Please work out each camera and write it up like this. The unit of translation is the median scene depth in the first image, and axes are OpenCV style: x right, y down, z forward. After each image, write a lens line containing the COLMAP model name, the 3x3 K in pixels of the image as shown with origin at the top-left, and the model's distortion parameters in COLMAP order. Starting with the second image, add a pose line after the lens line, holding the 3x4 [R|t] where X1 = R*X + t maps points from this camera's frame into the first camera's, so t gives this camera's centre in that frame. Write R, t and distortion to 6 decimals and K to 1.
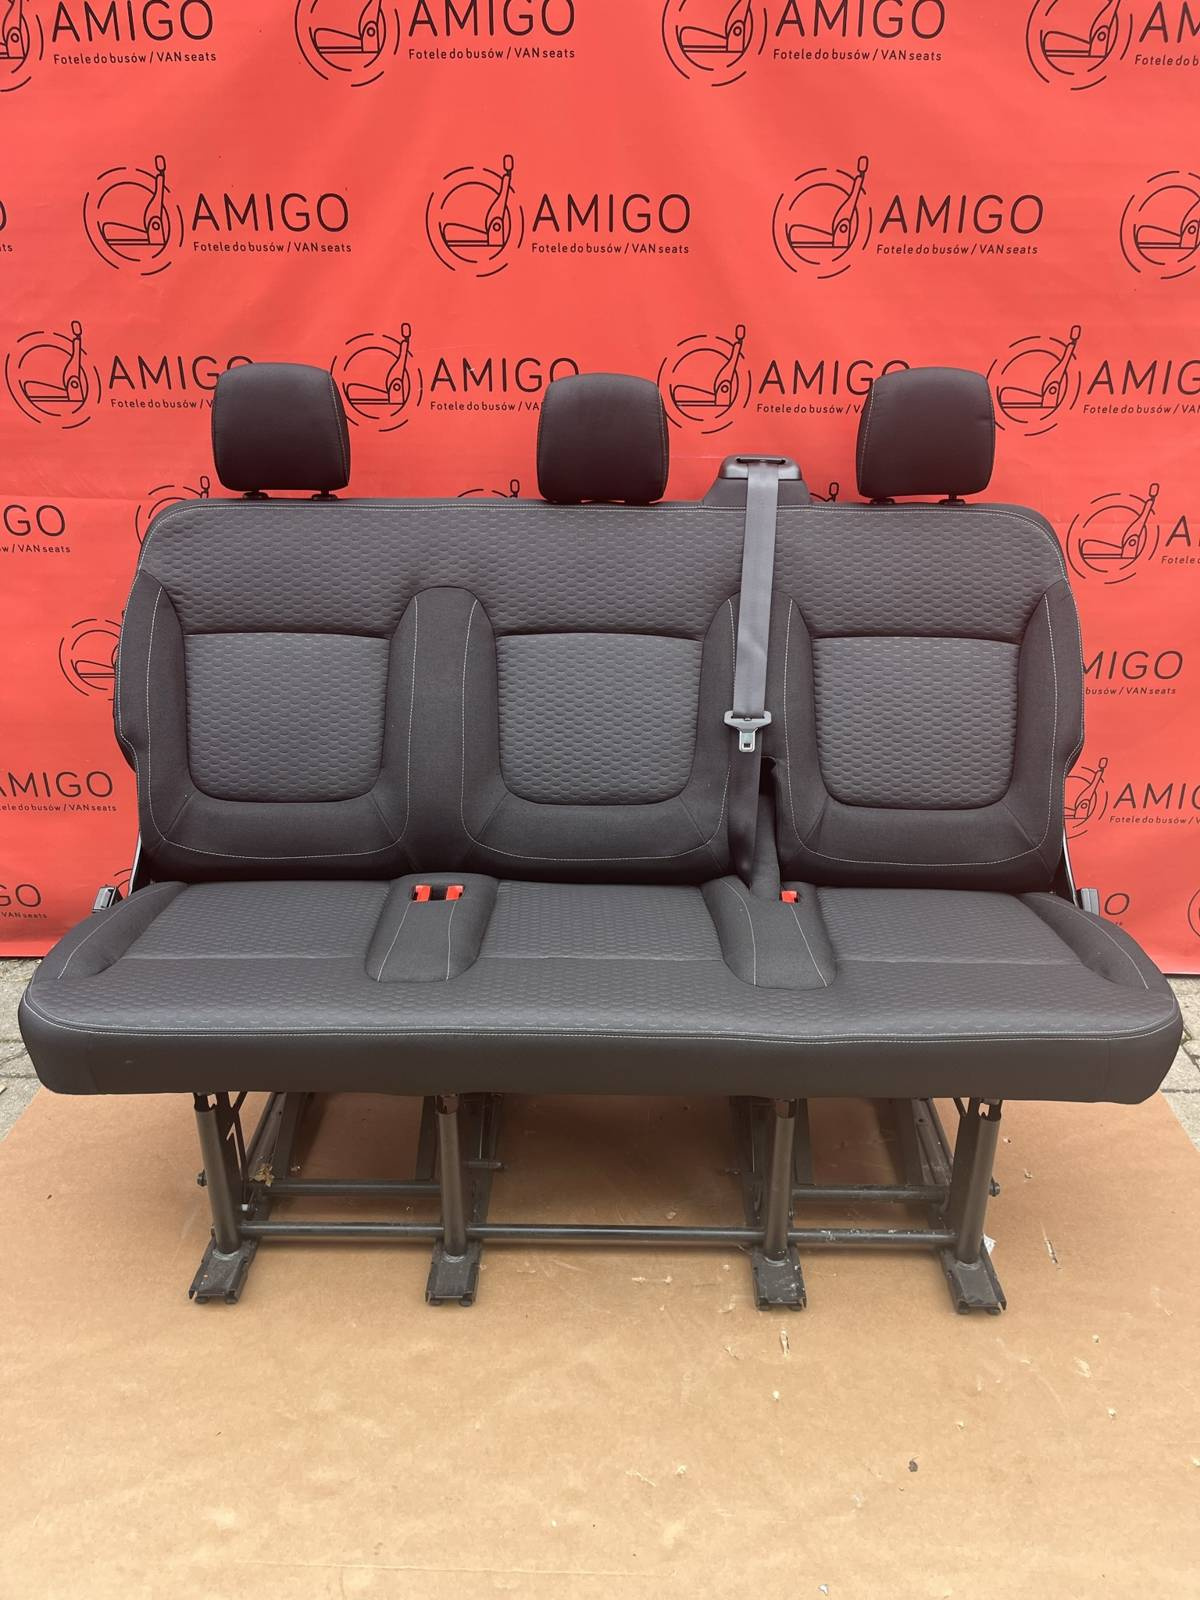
lens RADIAL K [[1215.2, 0, 602.0], [0, 1215.2, 797.1], [0, 0, 1]] dist [0.056874, -0.091620]
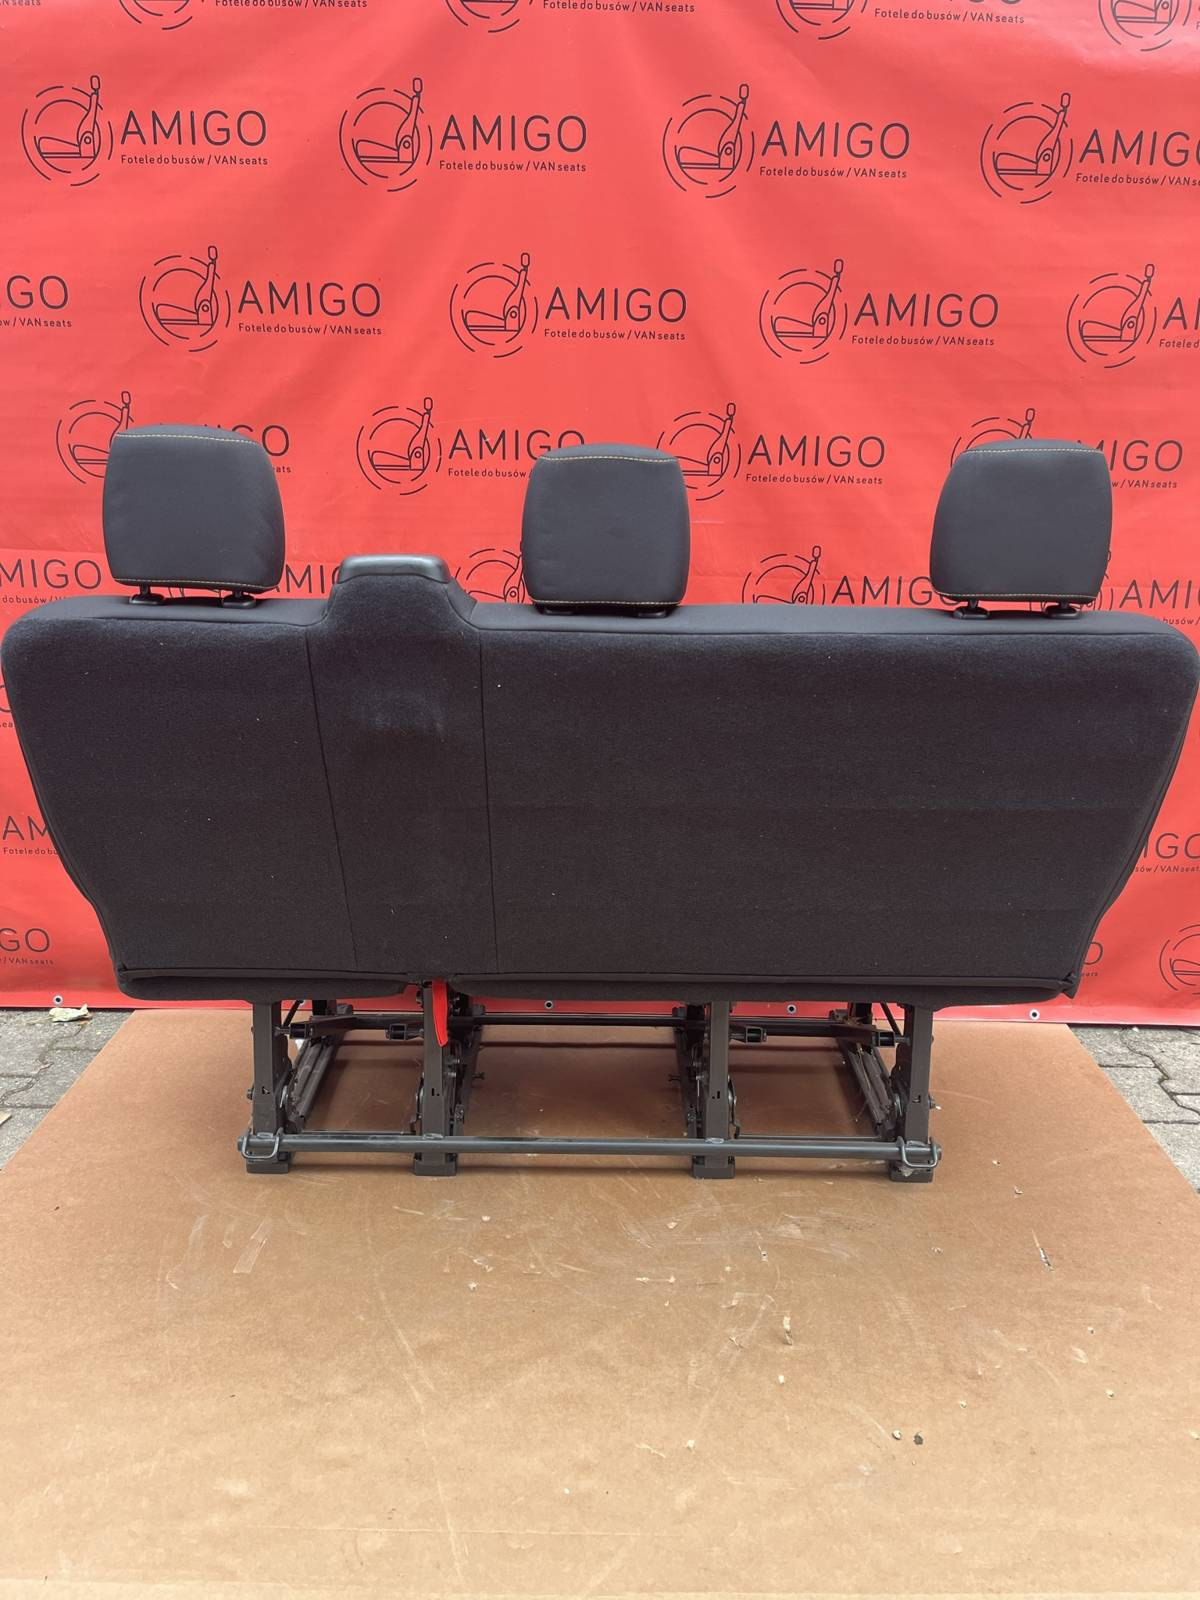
lens RADIAL K [[1215.2, 0, 601.8], [0, 1215.2, 798.4], [0, 0, 1]] dist [0.056874, -0.091620]
pose [[0.999688, 0.008120, 0.023609, -0.027957], [-0.005063, 0.991920, -0.126760, 0.112884], [-0.024448, 0.126601, 0.991652, -0.052109]]
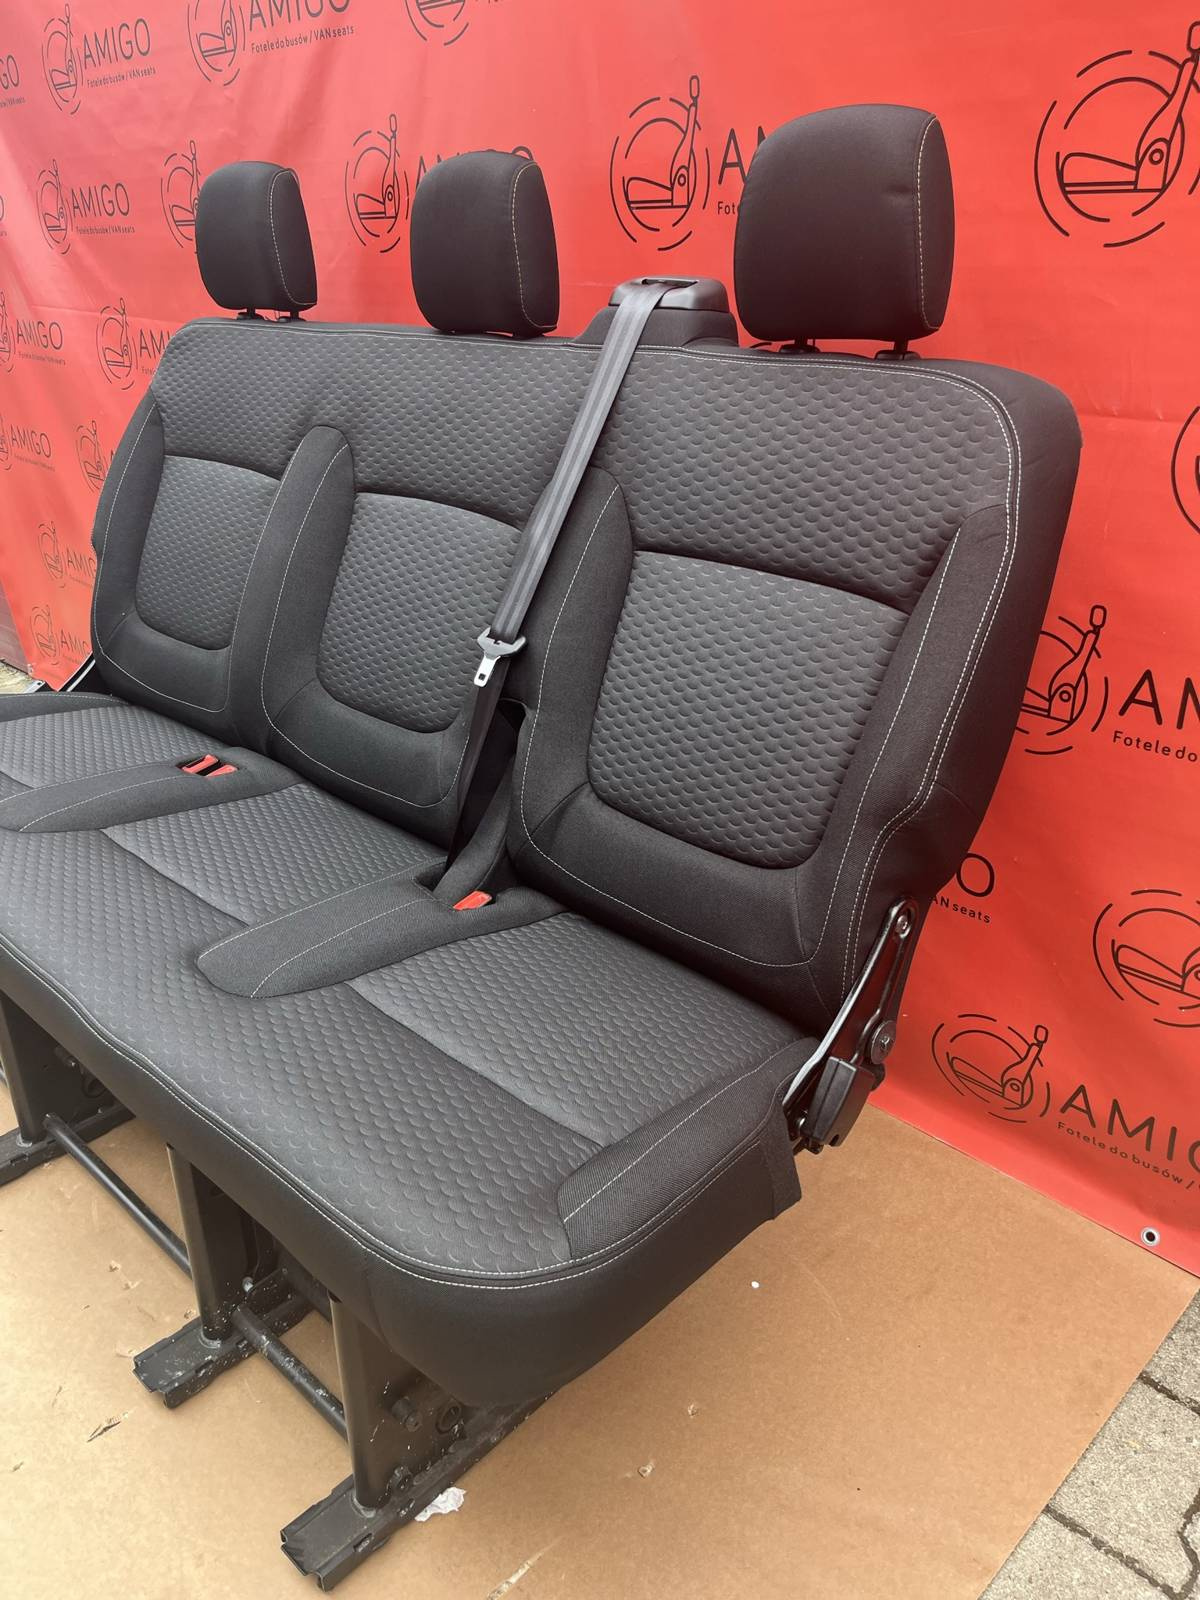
lens RADIAL K [[1215.2, 0, 623.3], [0, 1215.2, 810.8], [0, 0, 1]] dist [0.056874, -0.091620]
pose [[0.731544, 0.275034, -0.623858, 0.630334], [-0.261700, 0.958206, 0.115560, -0.069510], [0.629568, 0.078726, 0.772947, 0.500092]]
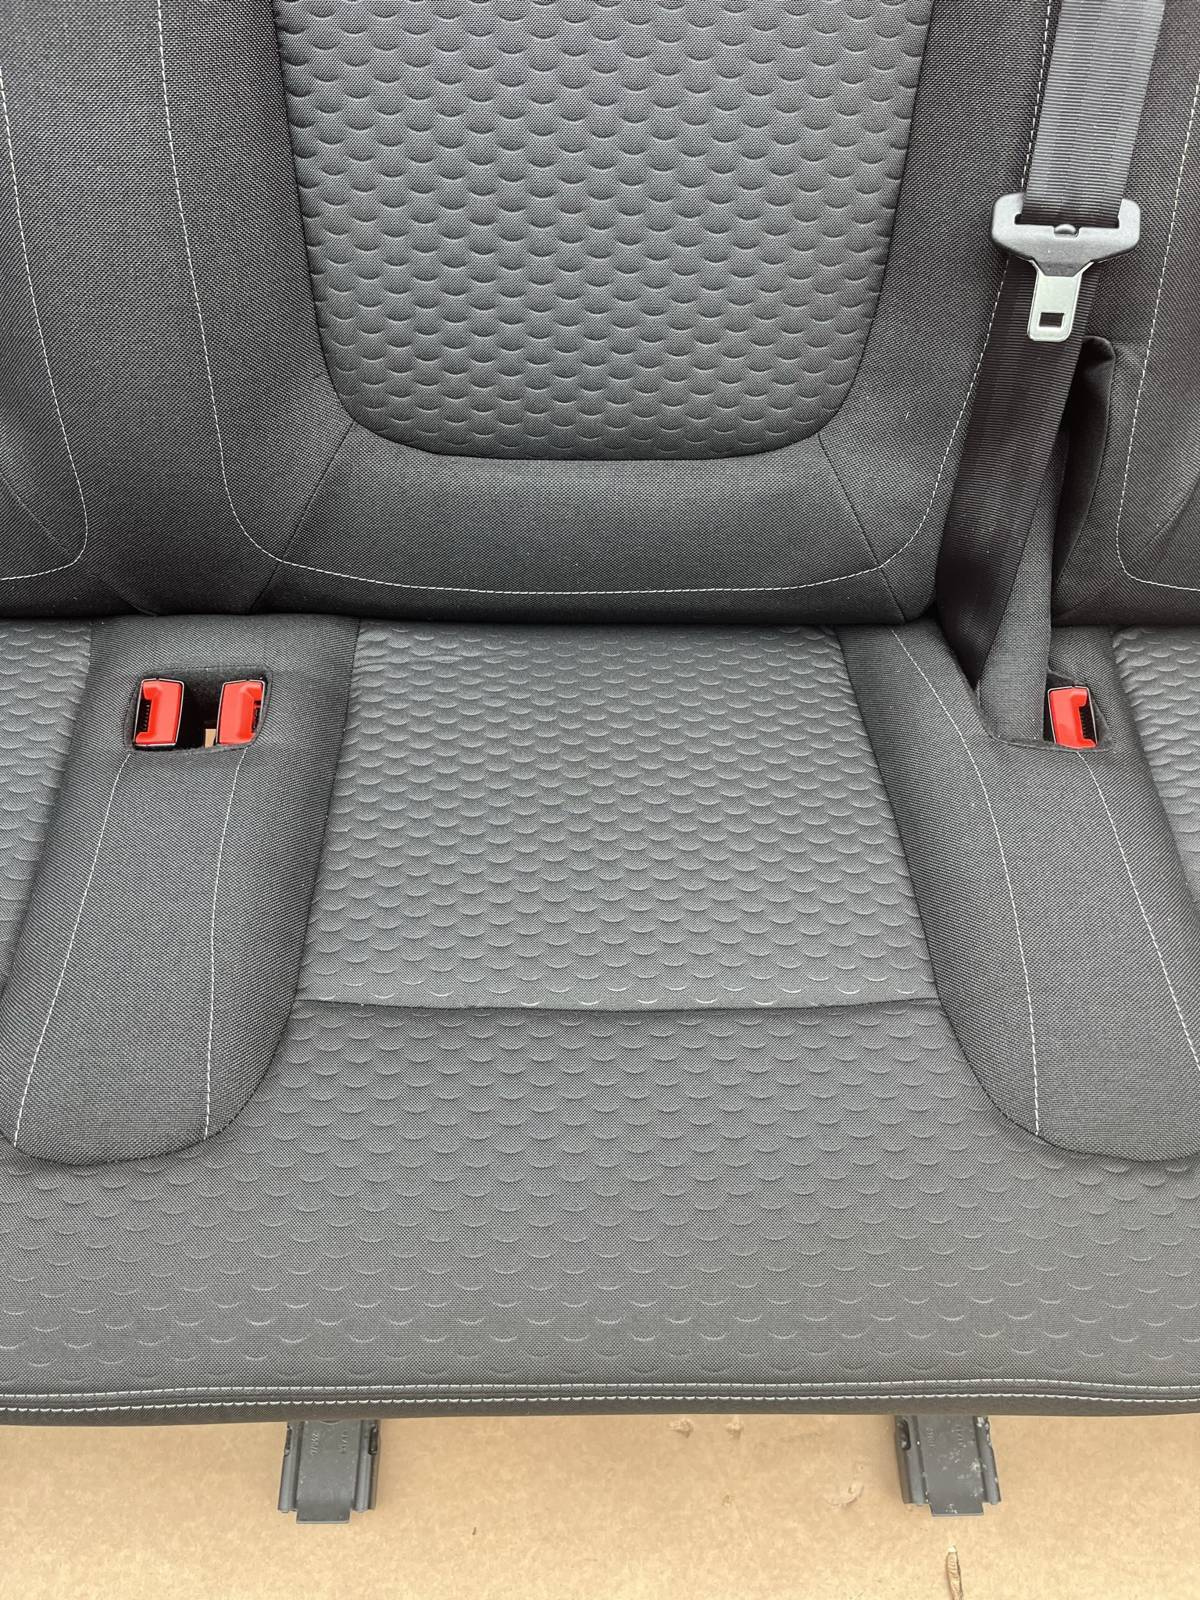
lens RADIAL K [[1215.2, 0, 601.2], [0, 1215.2, 811.2], [0, 0, 1]] dist [0.056874, -0.091620]
pose [[0.999622, -0.010074, 0.025578, -0.014020], [-0.006262, 0.822516, 0.568708, -0.119443], [-0.026767, -0.568653, 0.822142, 0.636864]]
